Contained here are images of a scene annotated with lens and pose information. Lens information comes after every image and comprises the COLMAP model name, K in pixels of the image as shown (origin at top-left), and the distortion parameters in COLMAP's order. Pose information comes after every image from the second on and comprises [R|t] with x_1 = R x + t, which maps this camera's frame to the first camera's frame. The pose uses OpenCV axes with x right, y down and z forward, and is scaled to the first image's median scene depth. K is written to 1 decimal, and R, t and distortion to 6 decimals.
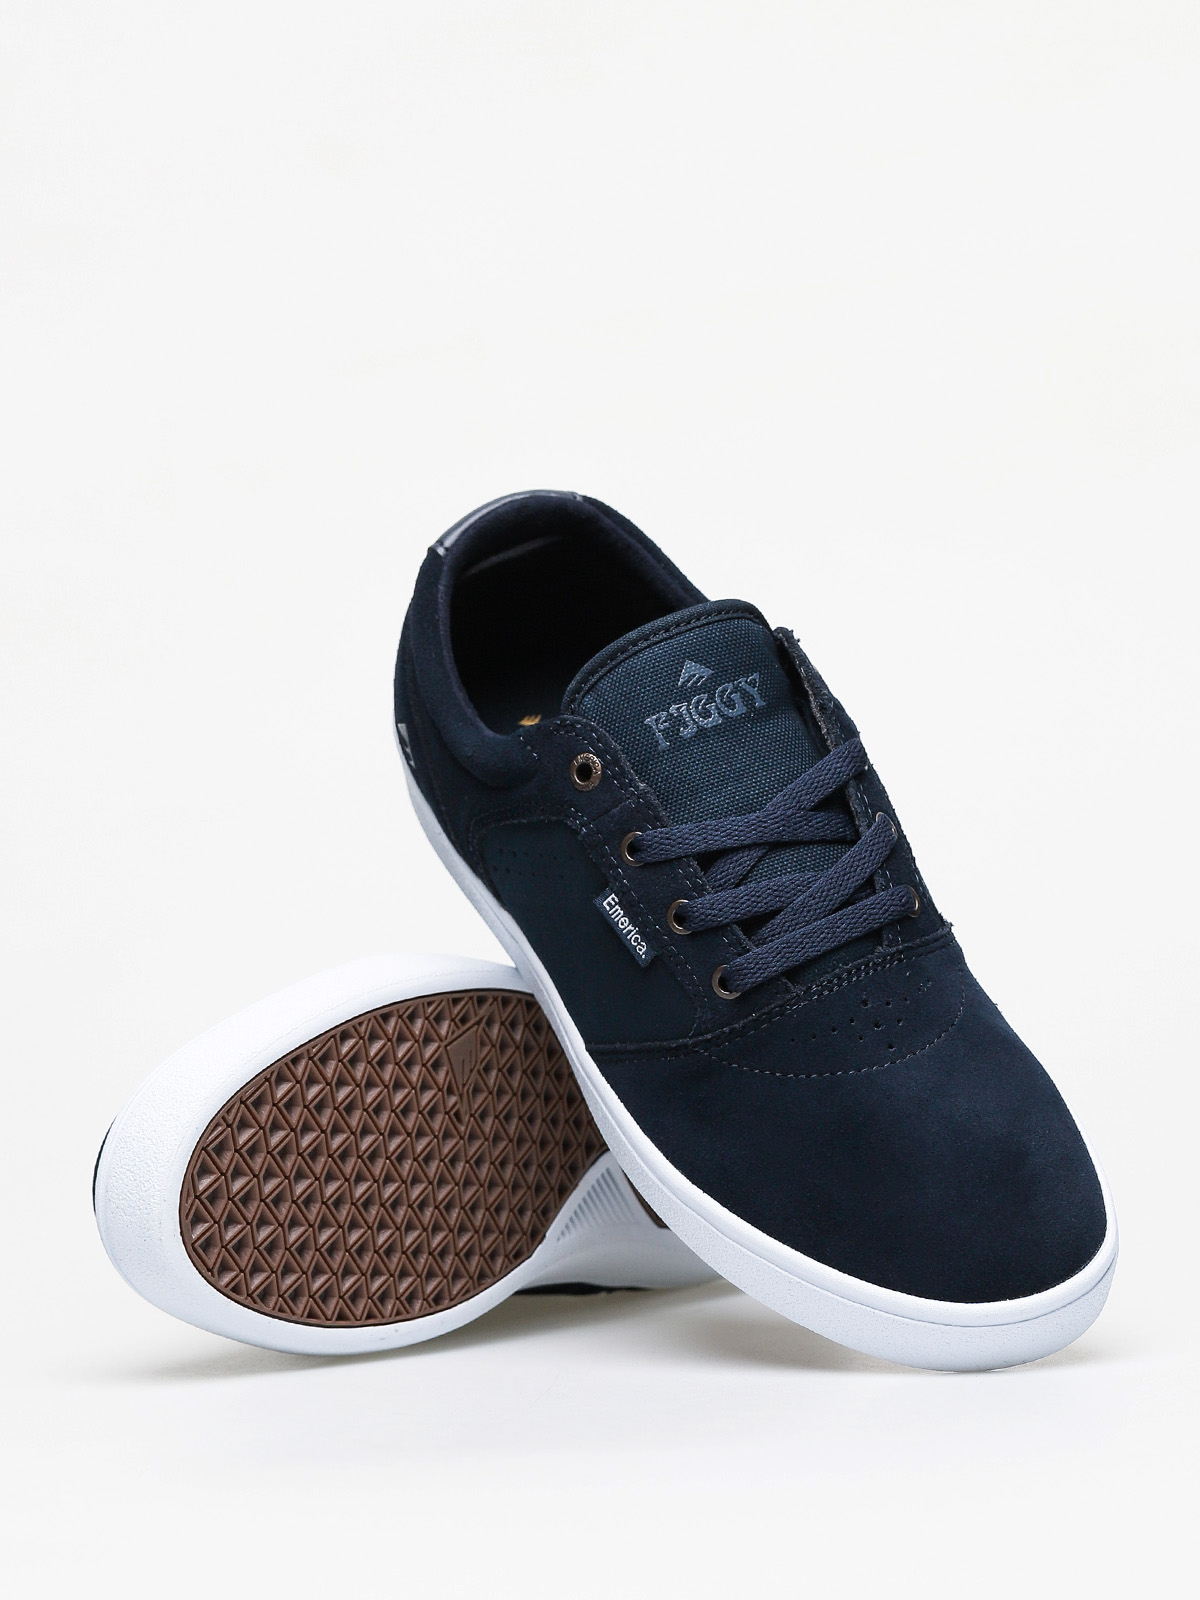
lens RADIAL K [[5465.4, 0, 600.0], [0, 5465.4, 800.0], [0, 0, 1]] dist [0.983720, -0.241435]
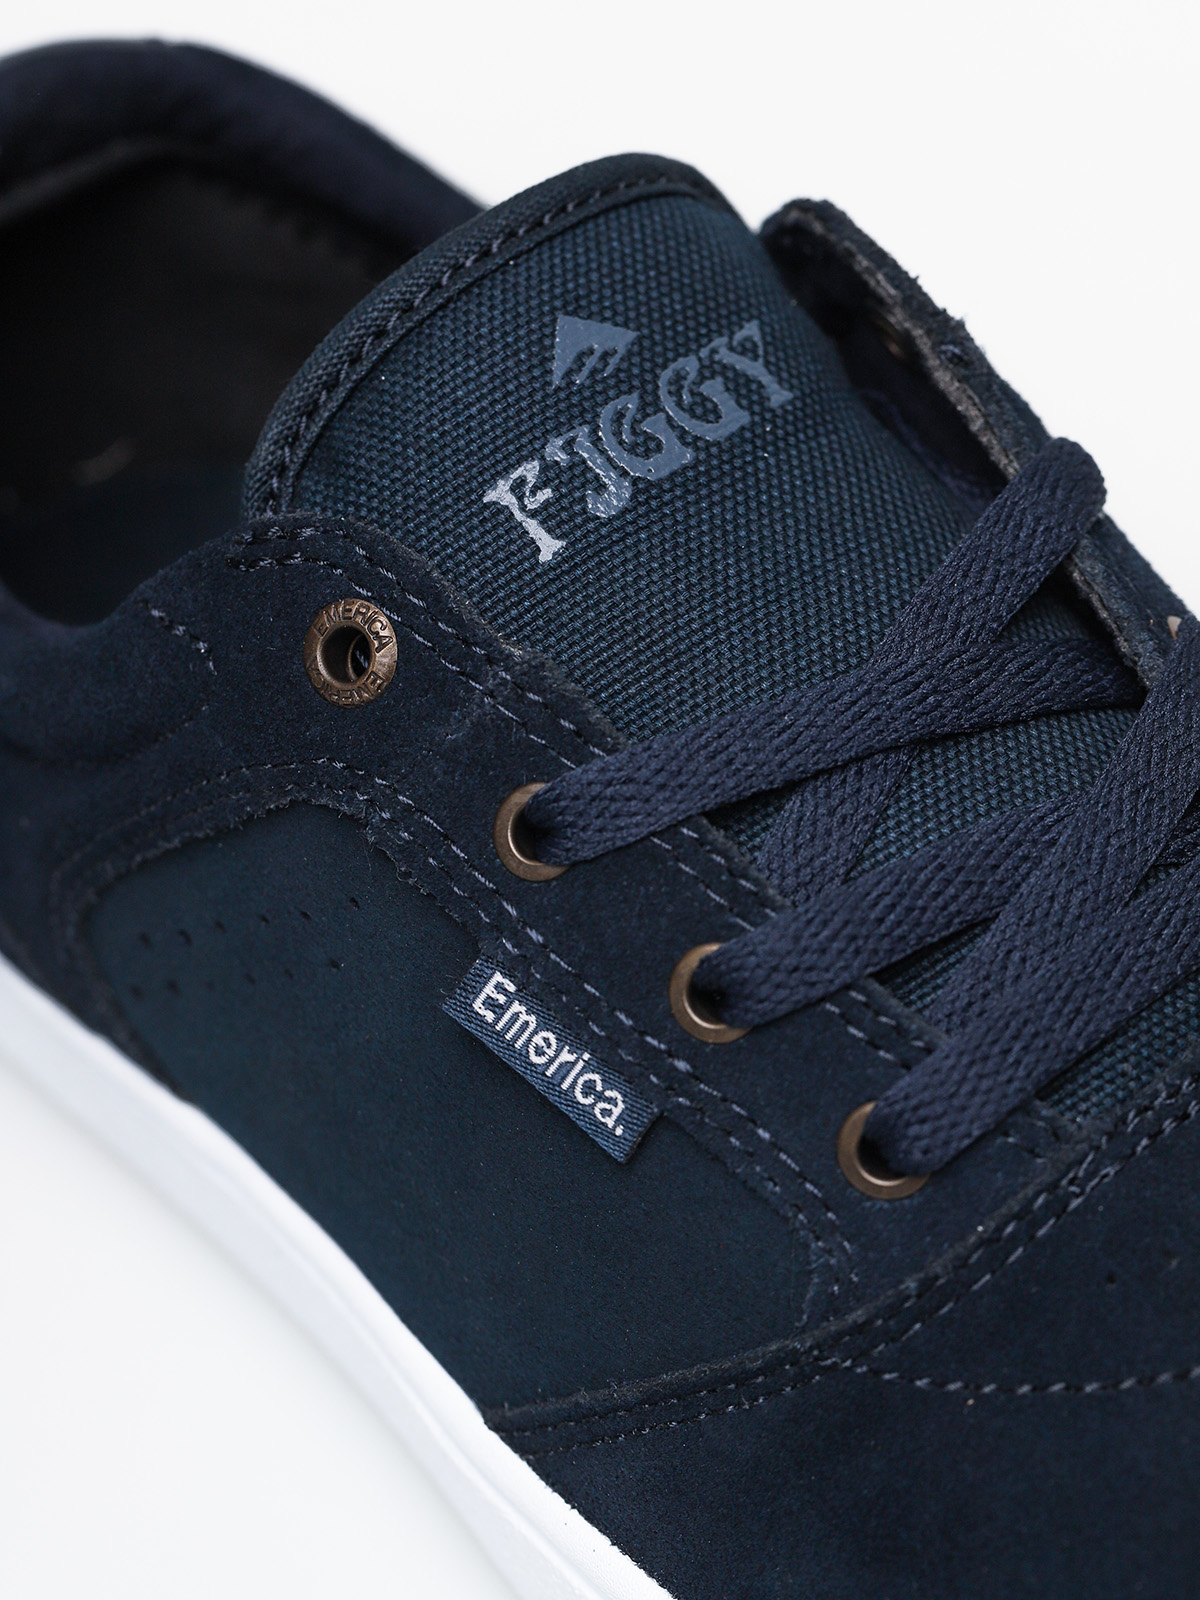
lens RADIAL K [[5465.4, 0, 600.0], [0, 5465.4, 800.0], [0, 0, 1]] dist [0.983720, -0.241435]
pose [[0.976012, -0.179981, 0.122507, -0.032496], [0.188298, 0.980278, -0.059994, 0.028626], [-0.109293, 0.081623, 0.990653, 0.642610]]
